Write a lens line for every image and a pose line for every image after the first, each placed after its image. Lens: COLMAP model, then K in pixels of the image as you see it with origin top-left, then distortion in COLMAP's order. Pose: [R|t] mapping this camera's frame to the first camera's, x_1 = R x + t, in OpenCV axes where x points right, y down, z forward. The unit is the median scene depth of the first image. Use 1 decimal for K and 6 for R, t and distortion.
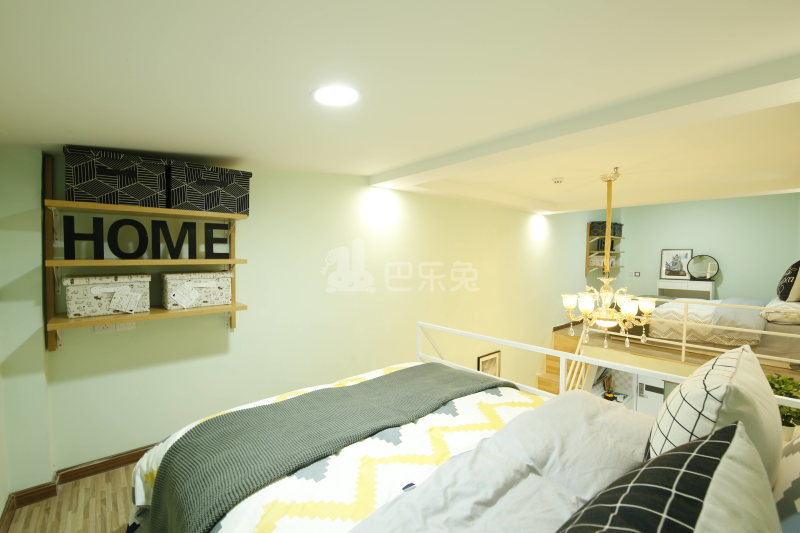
lens RADIAL K [[346.1, 0, 402.3], [0, 346.1, 264.7], [0, 0, 1]] dist [0.000639, -0.012100]
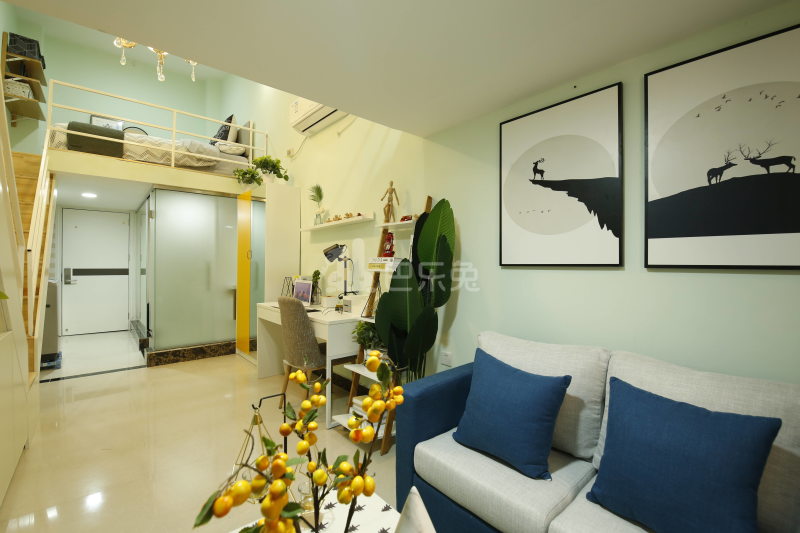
lens RADIAL K [[347.3, 0, 400.3], [0, 347.3, 263.6], [0, 0, 1]] dist [0.010153, -0.012193]
pose [[0.010516, -0.000890, 0.999944, -0.157845], [0.028086, 0.999605, 0.000595, 0.379687], [-0.999550, 0.028078, 0.010537, 0.188388]]
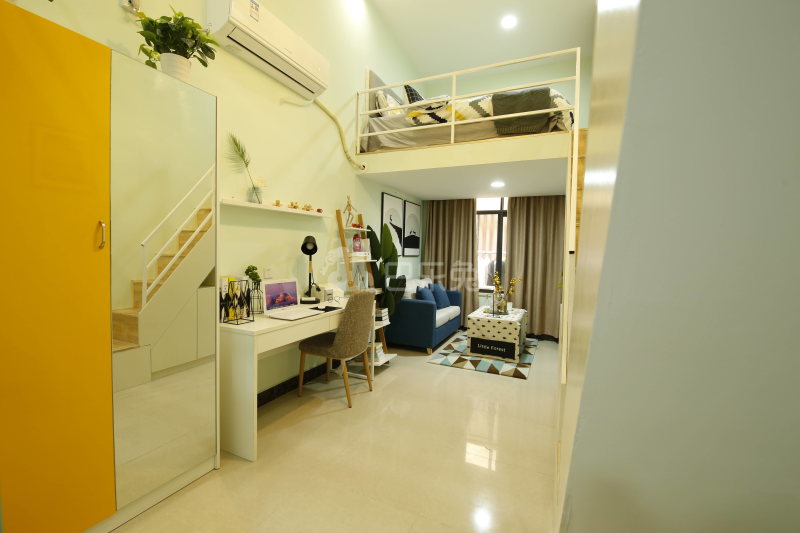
lens RADIAL K [[347.3, 0, 400.3], [0, 347.3, 263.6], [0, 0, 1]] dist [0.010153, -0.012193]
pose [[-0.914029, -0.008324, -0.405564, 0.446409], [-0.039464, 0.996872, 0.068479, 0.347586], [0.403726, 0.078597, -0.911498, 0.802201]]
